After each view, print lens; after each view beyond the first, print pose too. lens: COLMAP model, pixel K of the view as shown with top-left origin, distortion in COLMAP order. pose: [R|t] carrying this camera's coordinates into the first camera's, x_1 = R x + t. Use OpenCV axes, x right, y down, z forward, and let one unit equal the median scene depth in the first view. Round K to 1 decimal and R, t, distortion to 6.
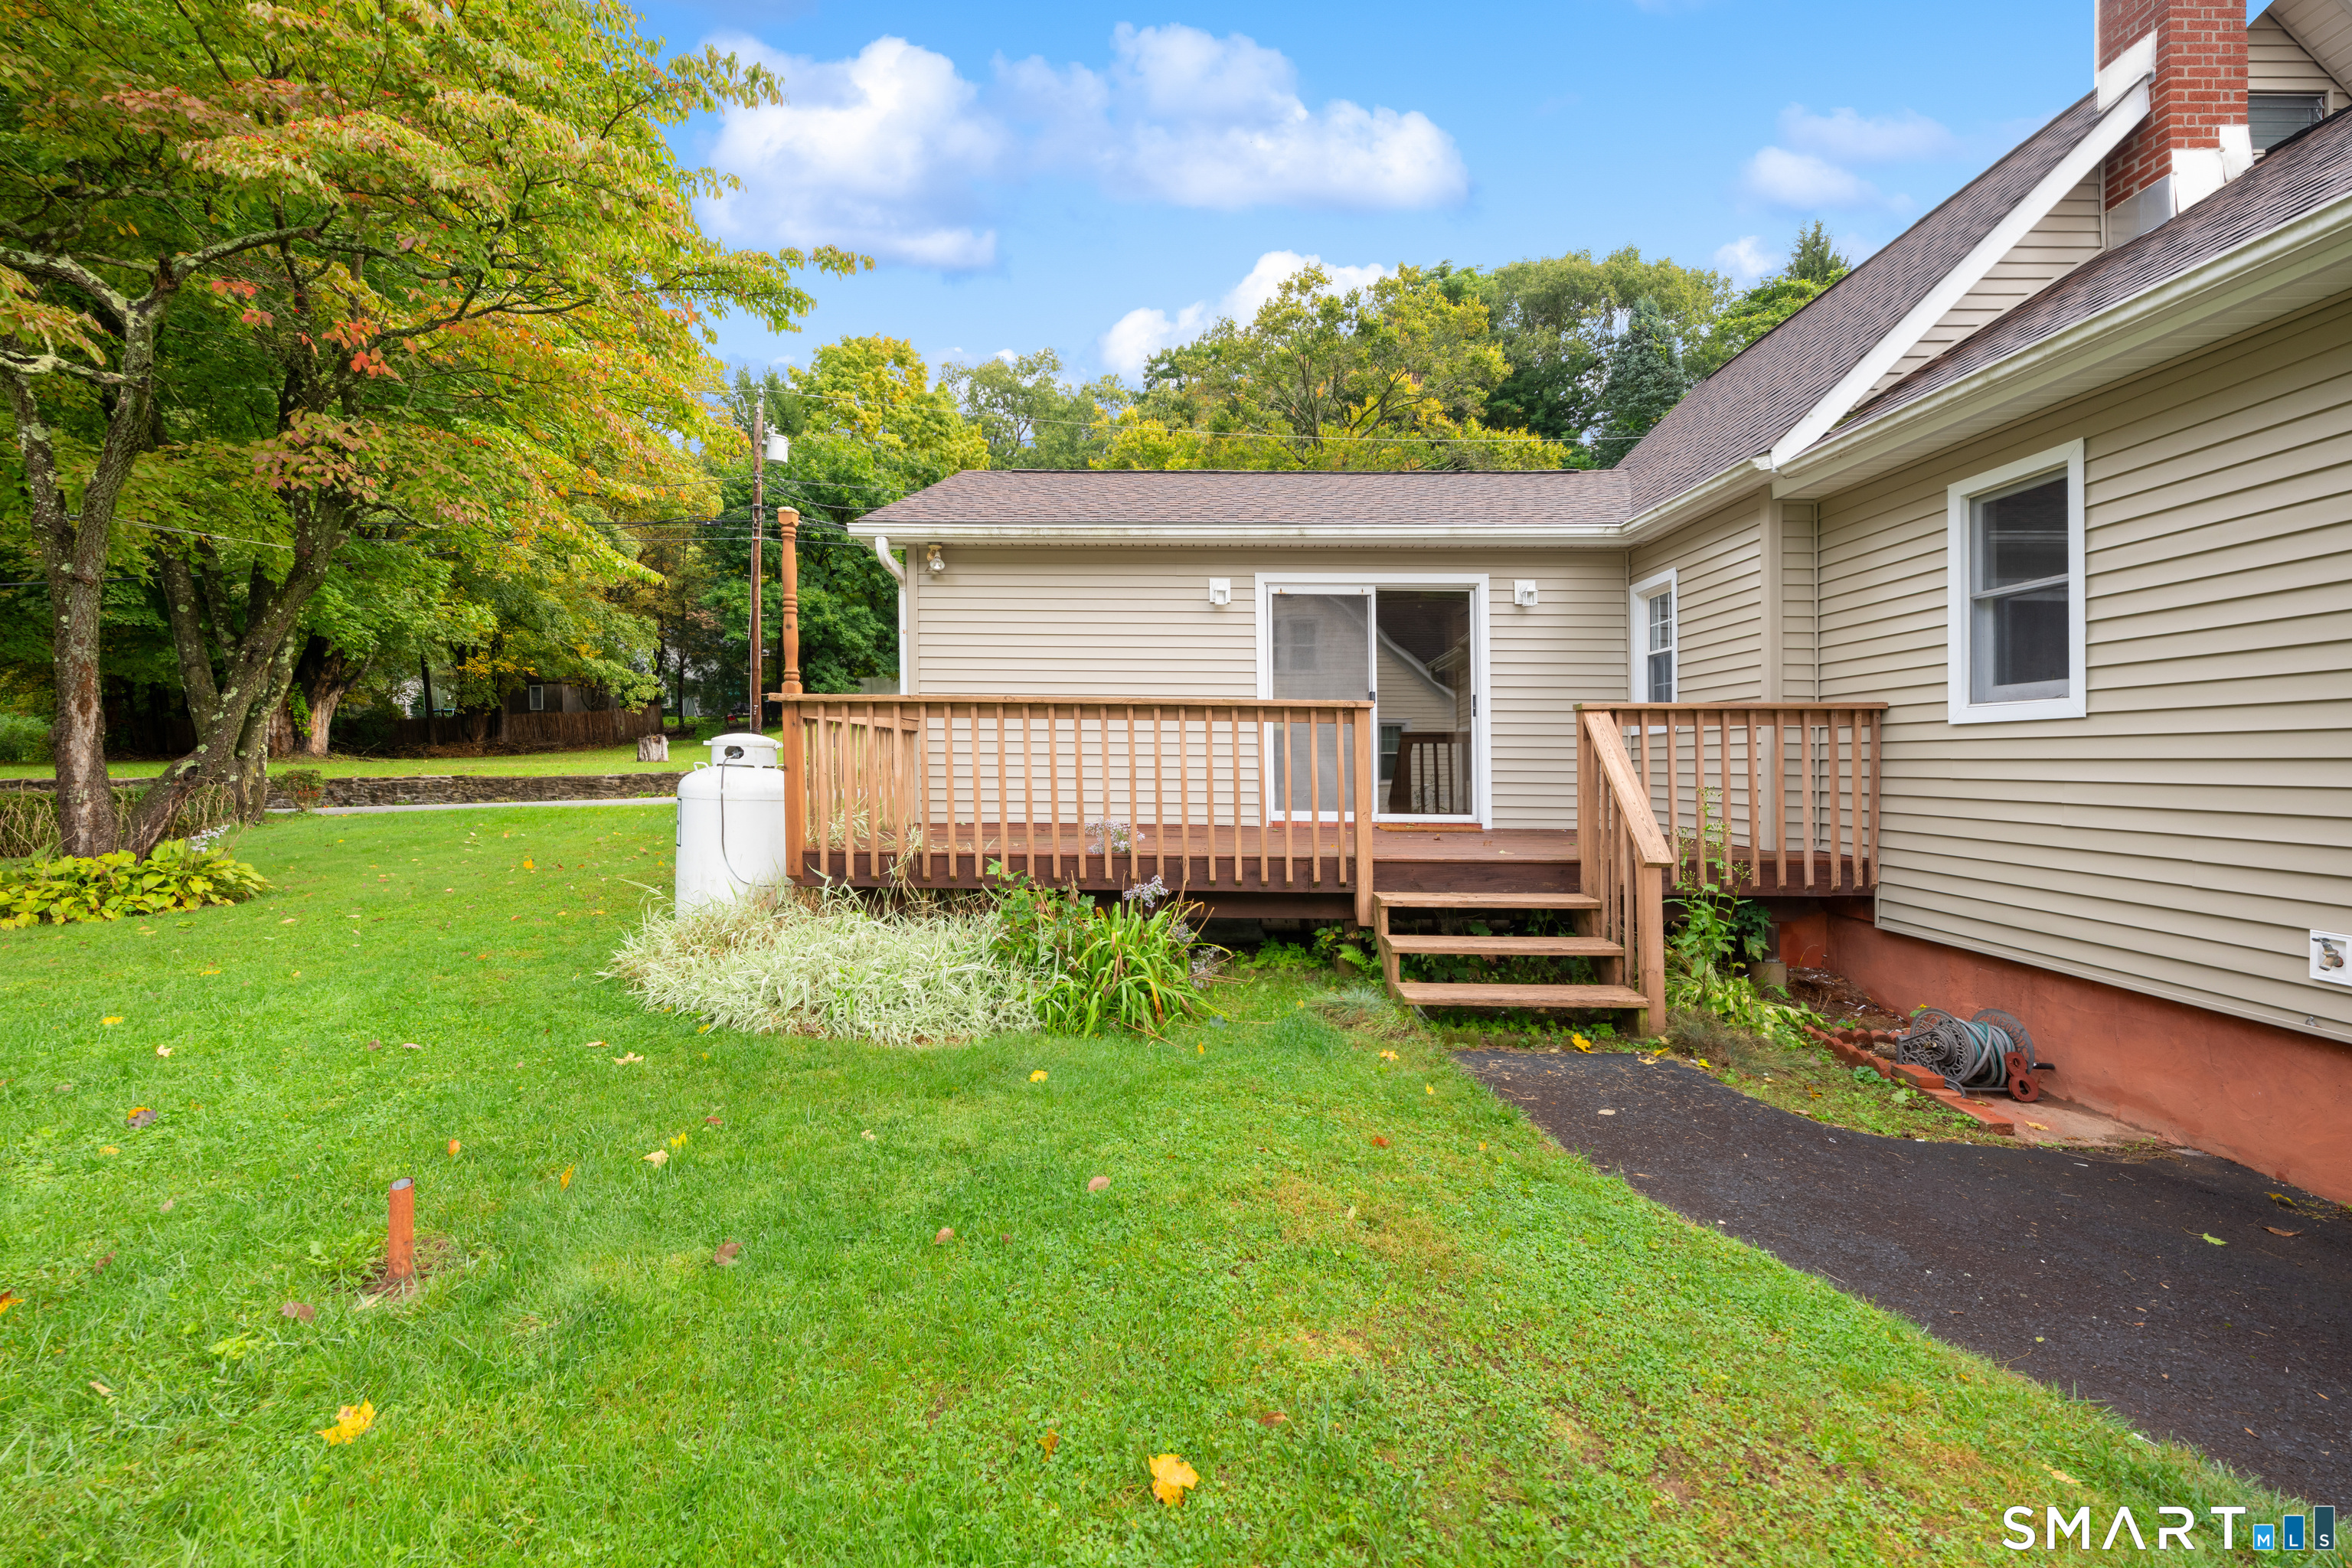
lens RADIAL K [[955.3, 0, 1170.8], [0, 955.3, 764.1], [0, 0, 1]] dist [-0.000443, 0.000064]
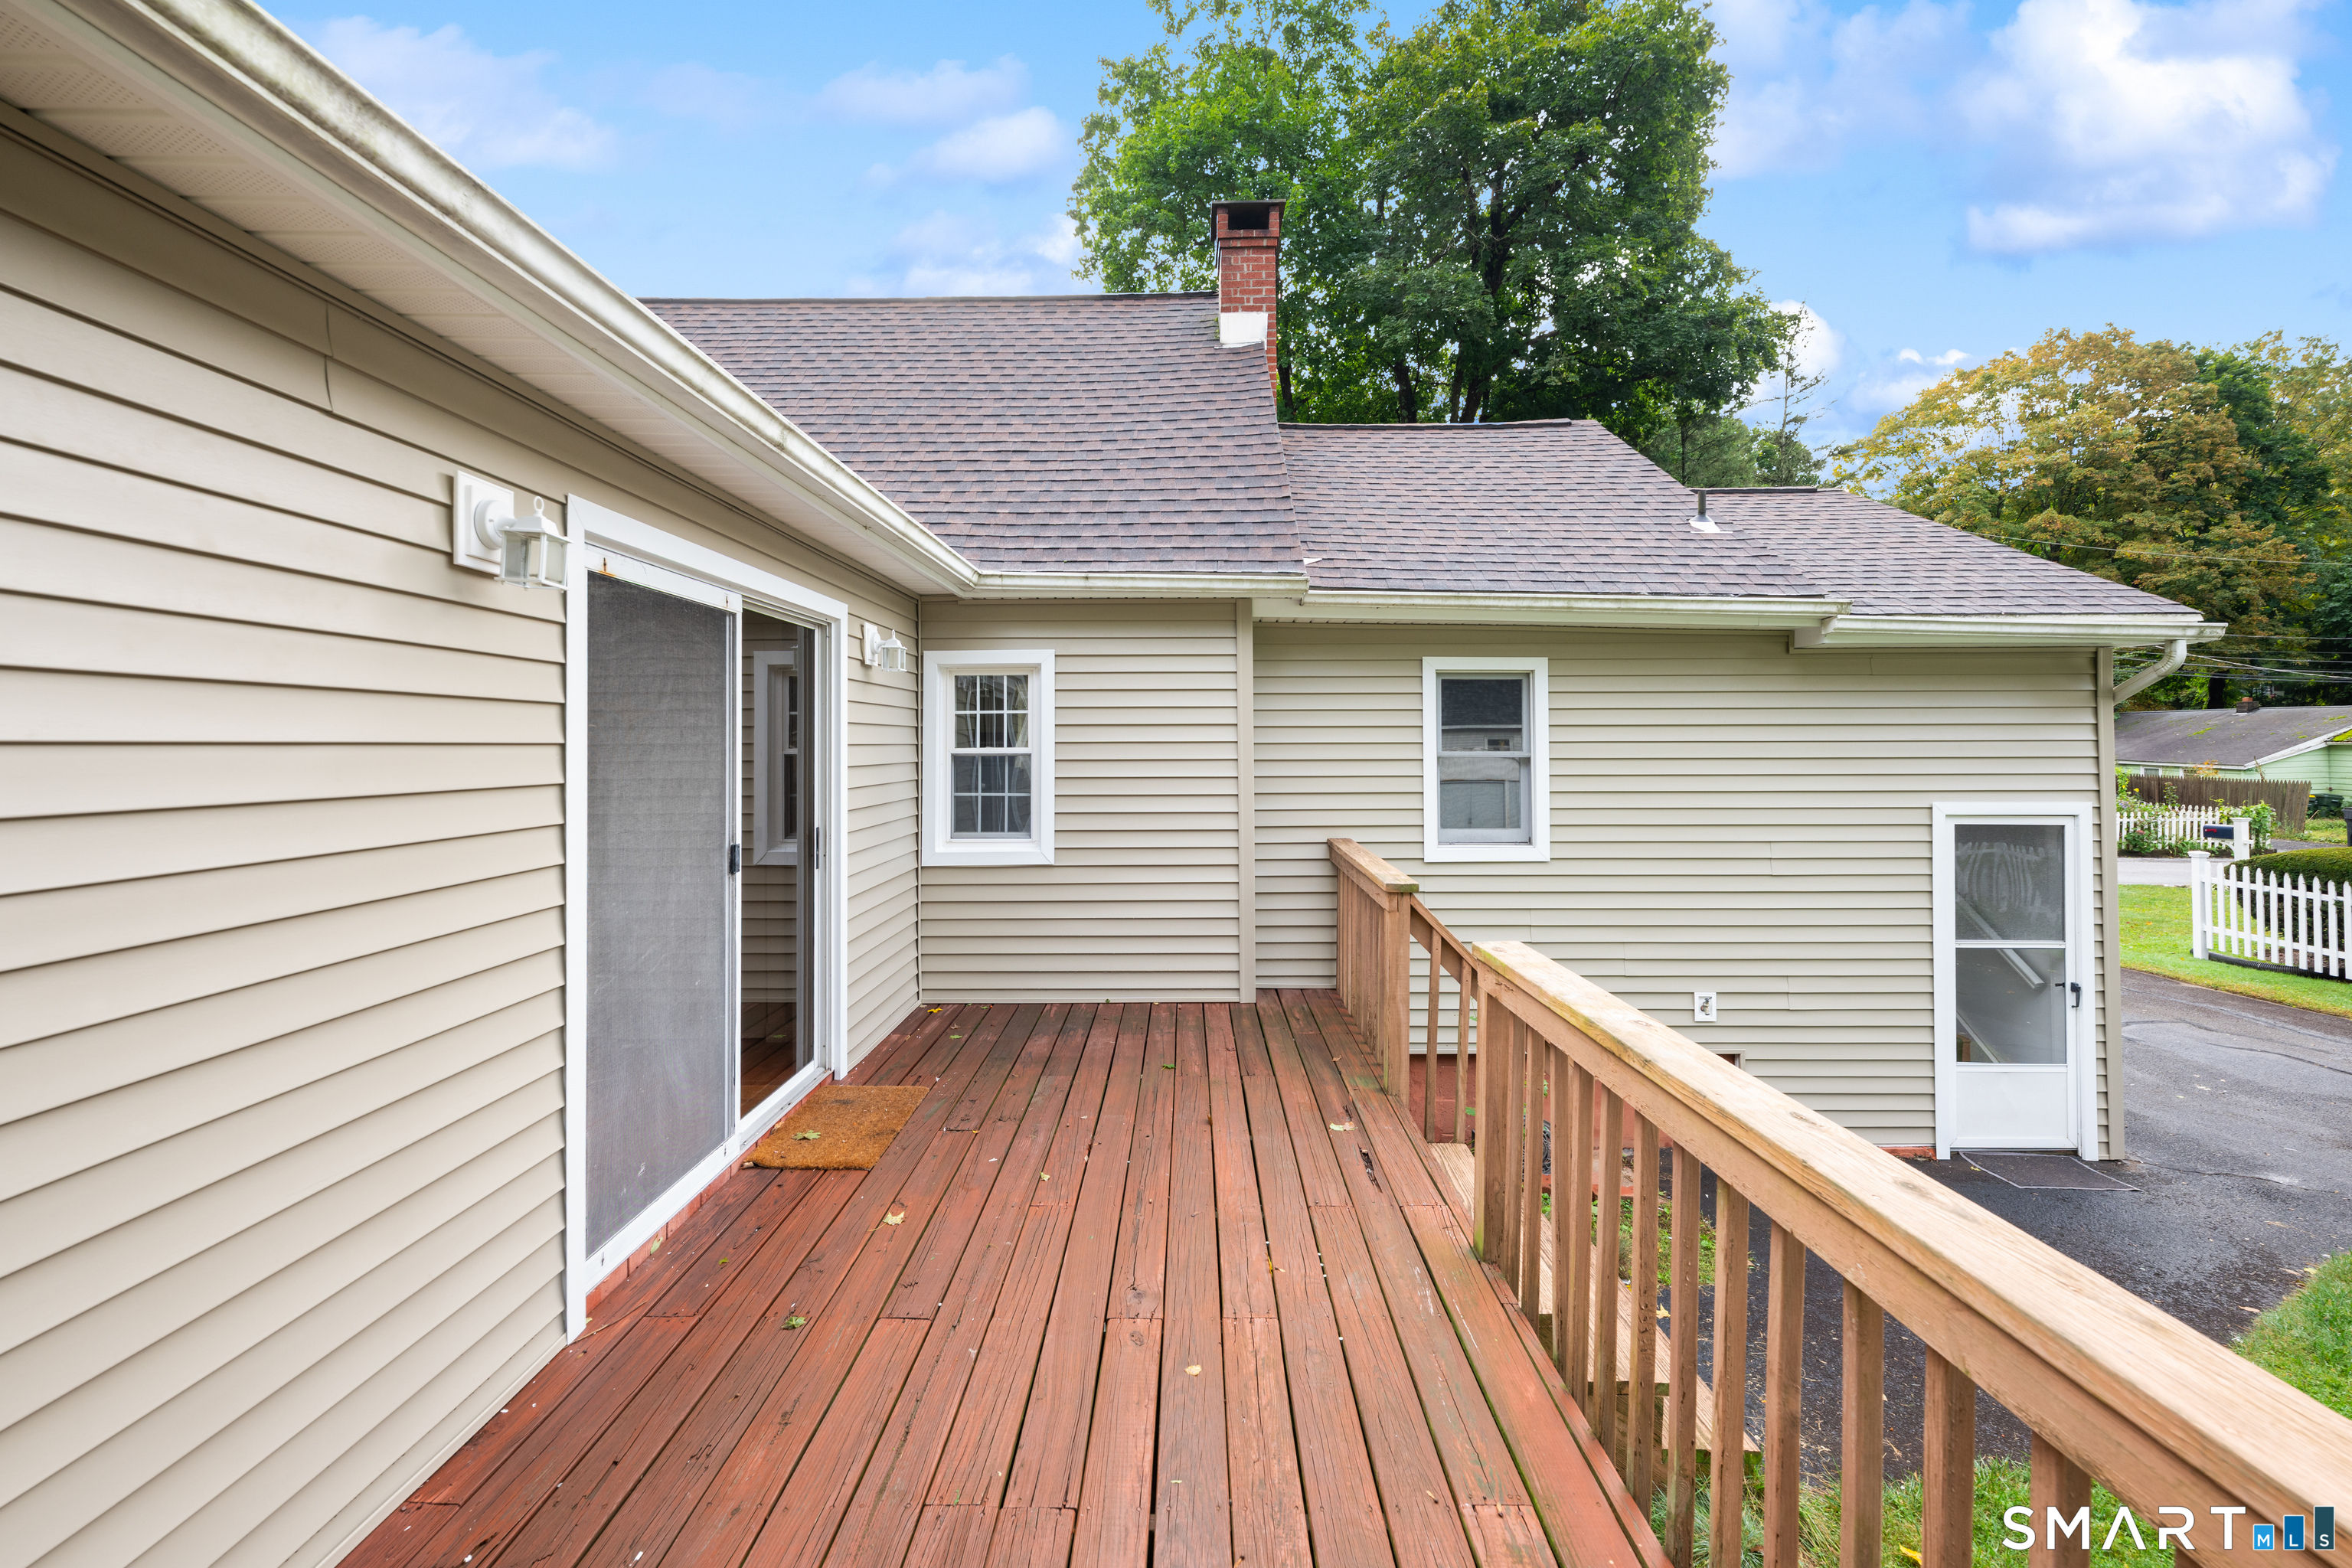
lens RADIAL K [[955.3, 0, 1170.8], [0, 955.3, 764.1], [0, 0, 1]] dist [-0.000443, 0.000064]
pose [[0.021312, -0.024293, 0.999478, -0.220158], [0.008401, 0.999674, 0.024118, -0.120015], [-0.999738, 0.007882, 0.021509, 0.807165]]
